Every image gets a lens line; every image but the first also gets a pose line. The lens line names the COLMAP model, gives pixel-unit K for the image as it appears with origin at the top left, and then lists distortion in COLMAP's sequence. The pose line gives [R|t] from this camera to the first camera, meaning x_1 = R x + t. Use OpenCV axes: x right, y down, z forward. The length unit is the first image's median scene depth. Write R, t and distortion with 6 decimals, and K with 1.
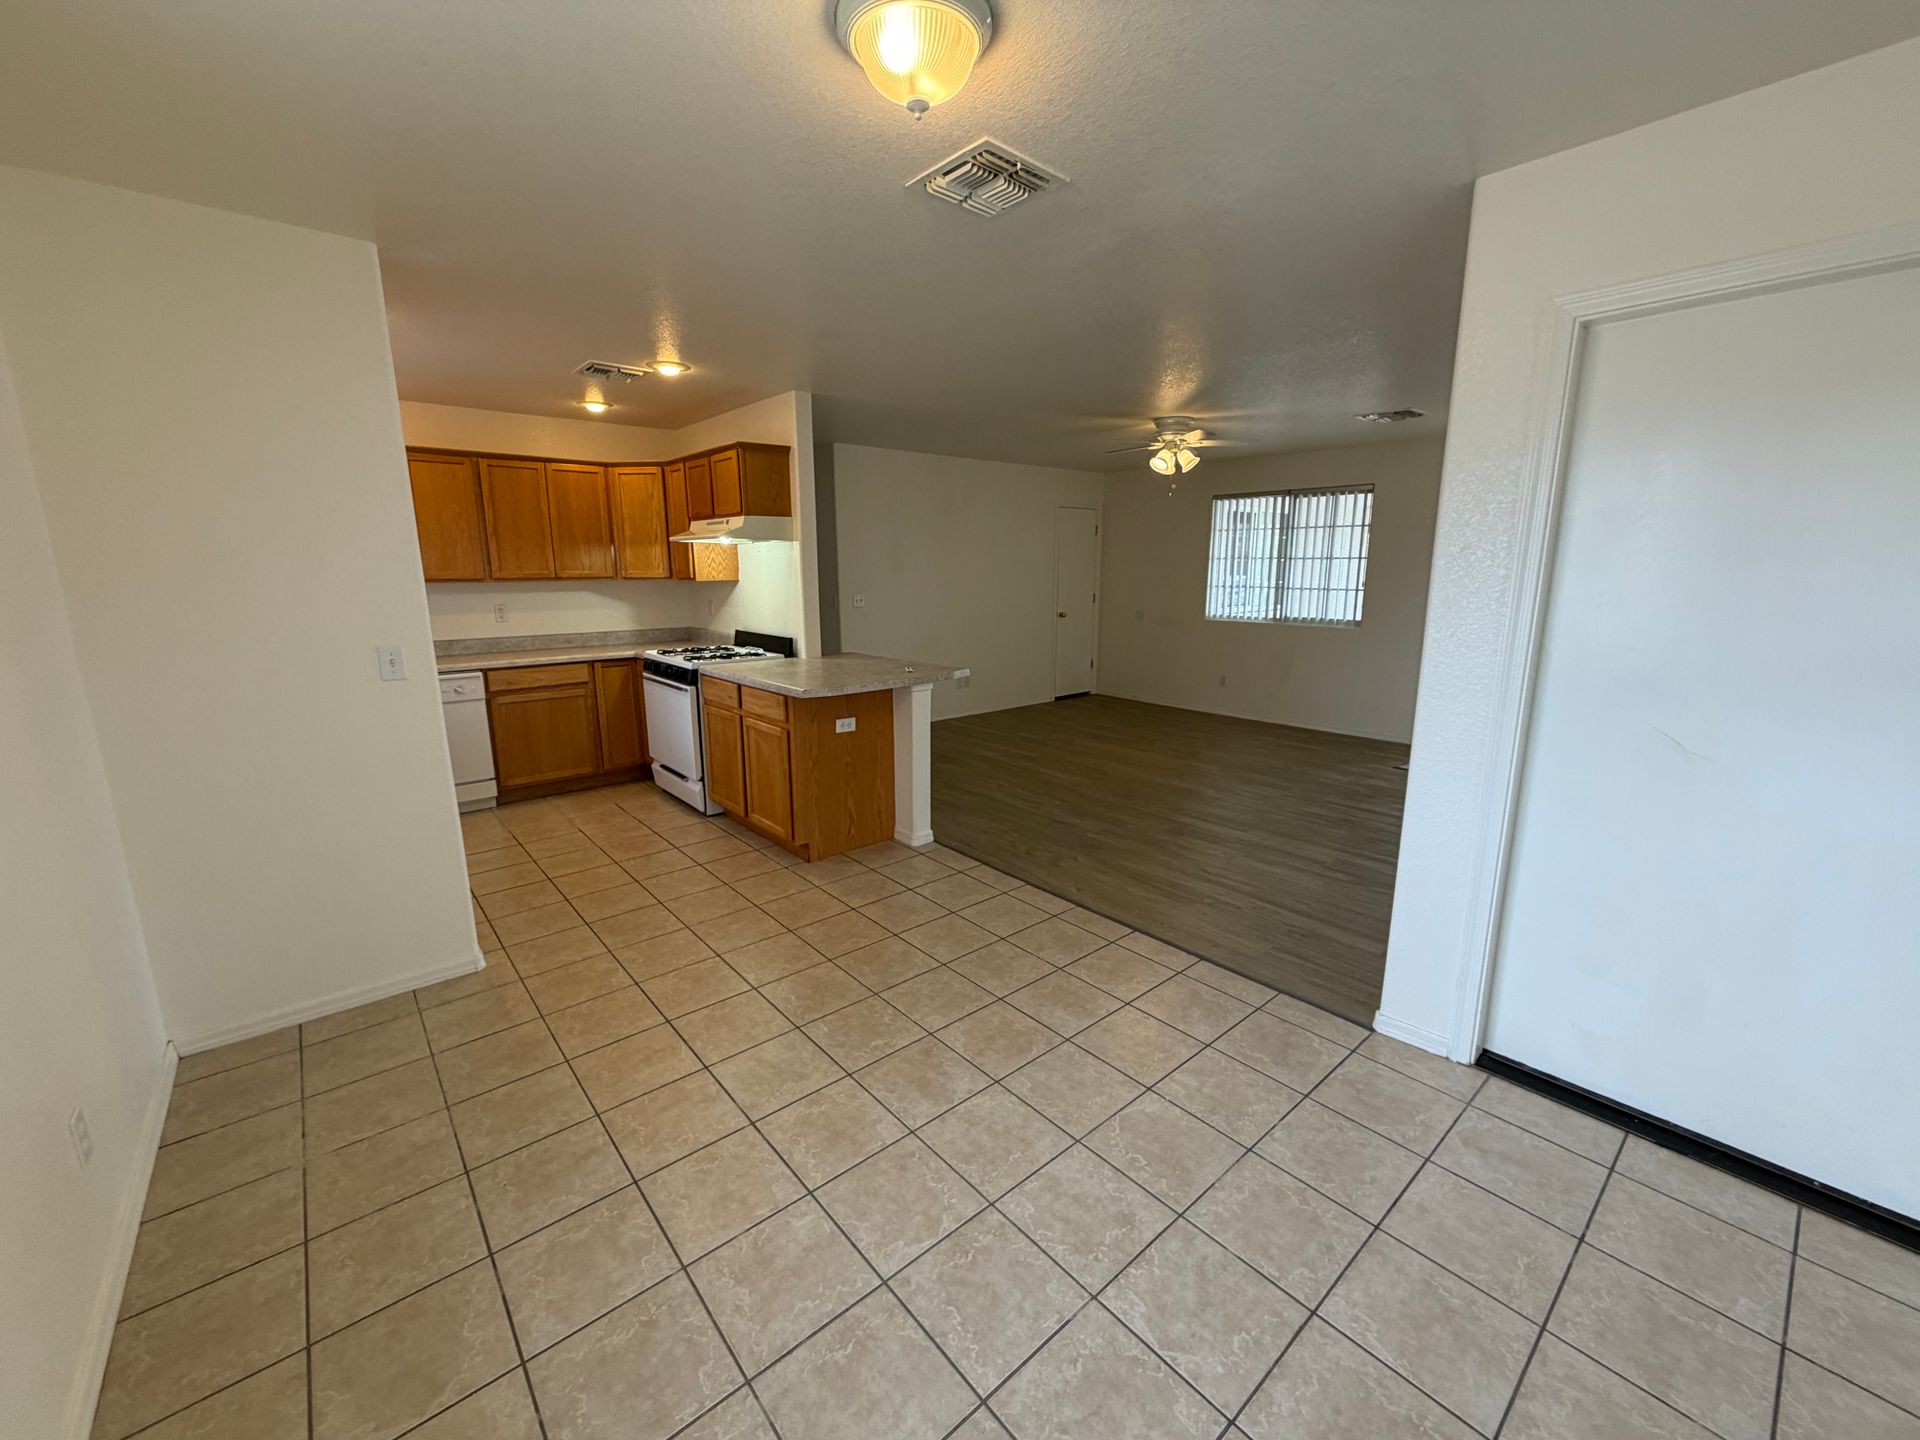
lens RADIAL K [[765.7, 0, 955.7], [0, 765.7, 719.5], [0, 0, 1]] dist [-0.000065, 0.000126]
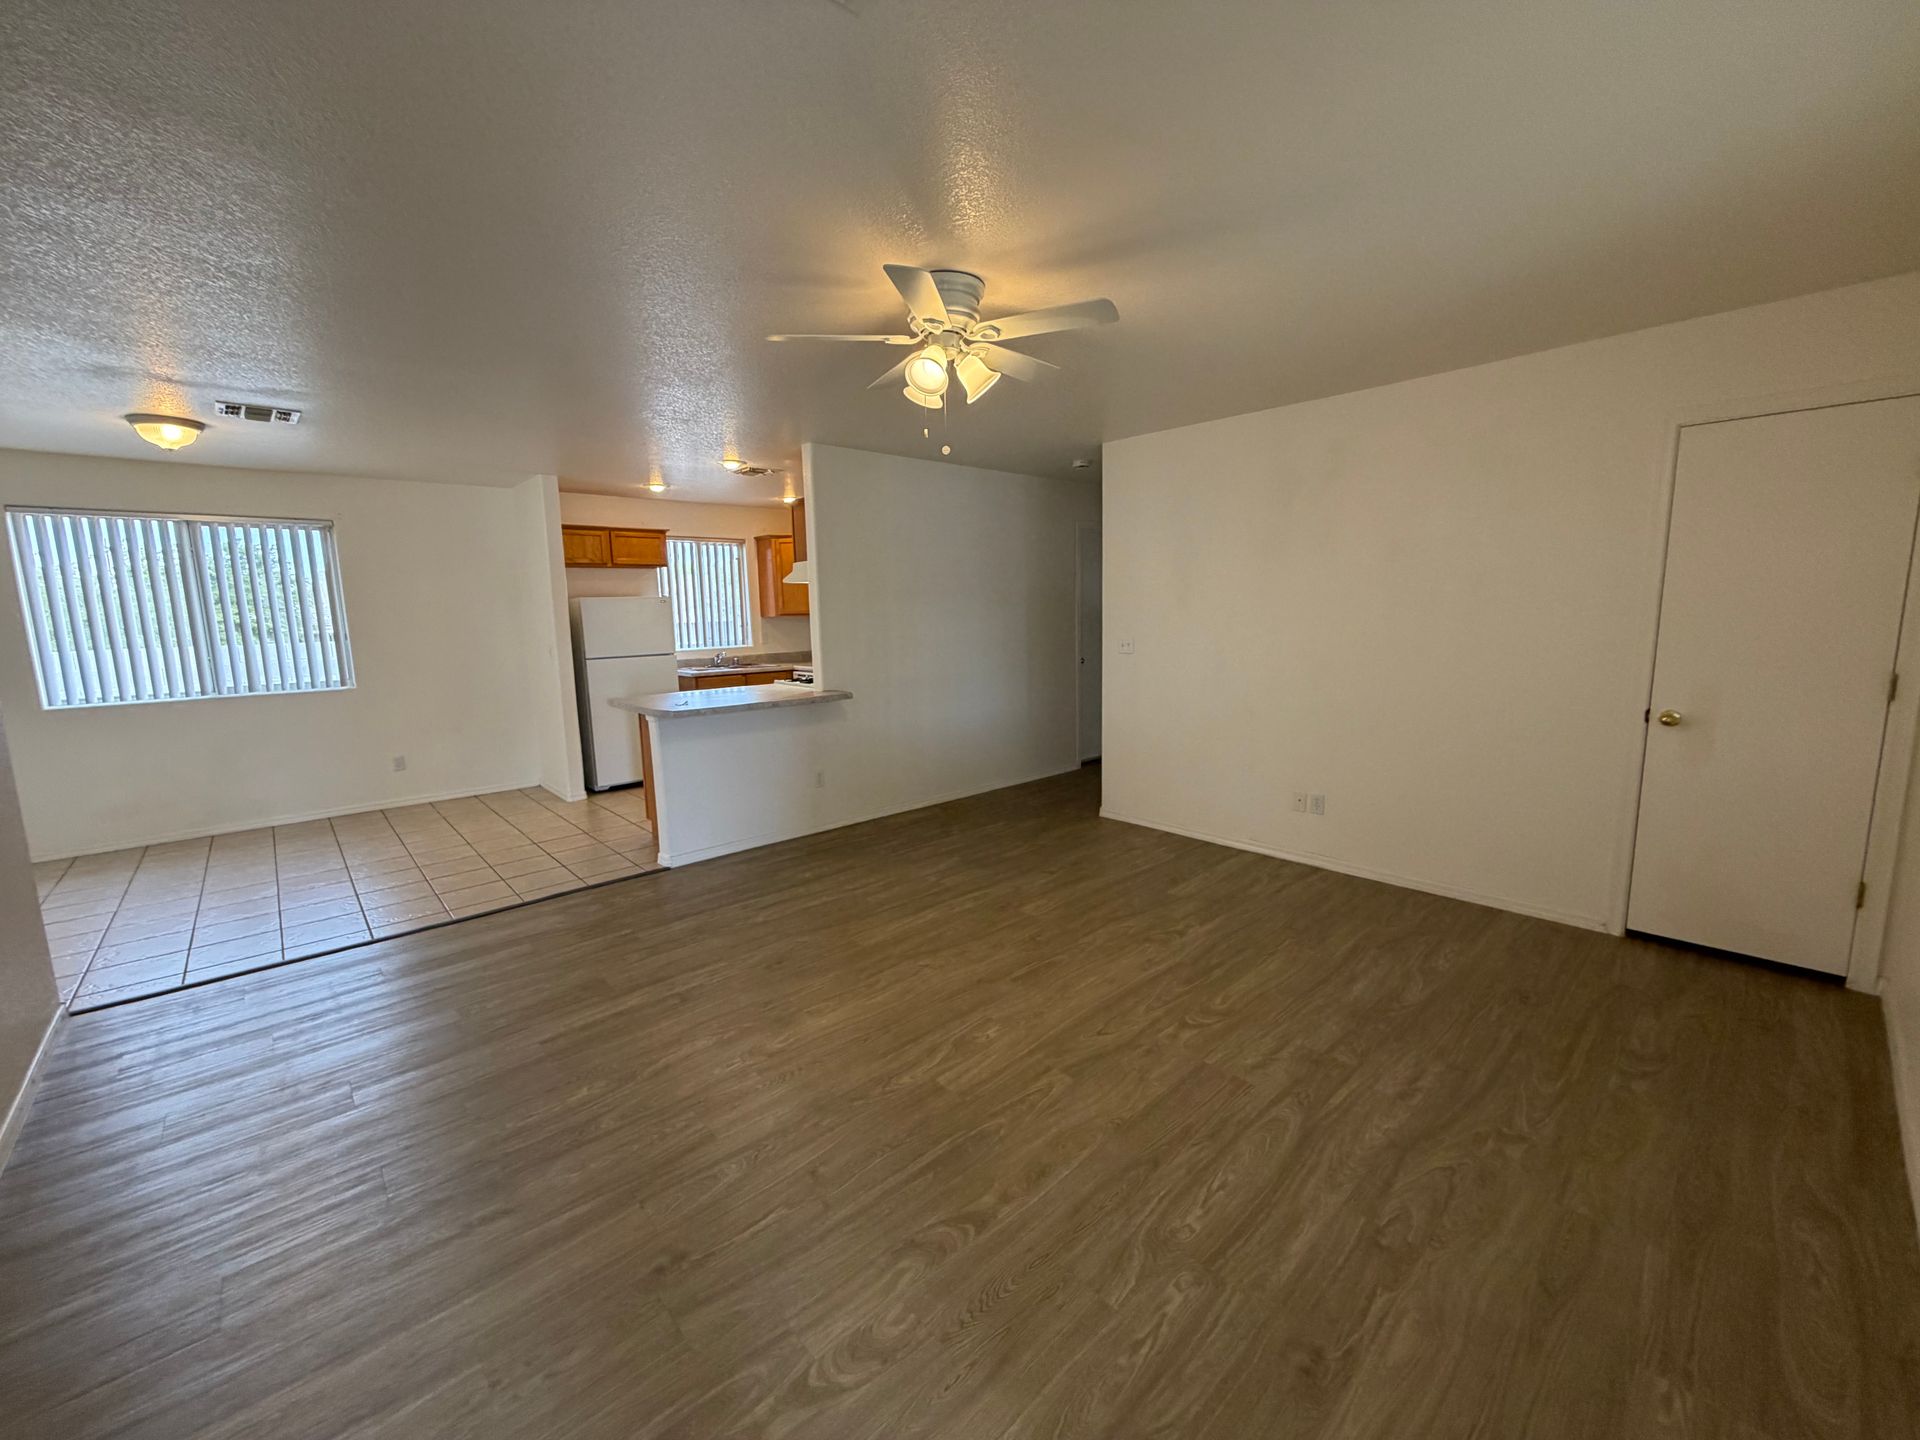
lens RADIAL K [[765.7, 0, 955.7], [0, 765.7, 719.5], [0, 0, 1]] dist [-0.000065, 0.000126]
pose [[0.033281, 0.147125, -0.988558, 1.064839], [-0.180253, 0.973770, 0.138855, -0.273457], [0.983057, 0.173569, 0.058928, 1.388399]]
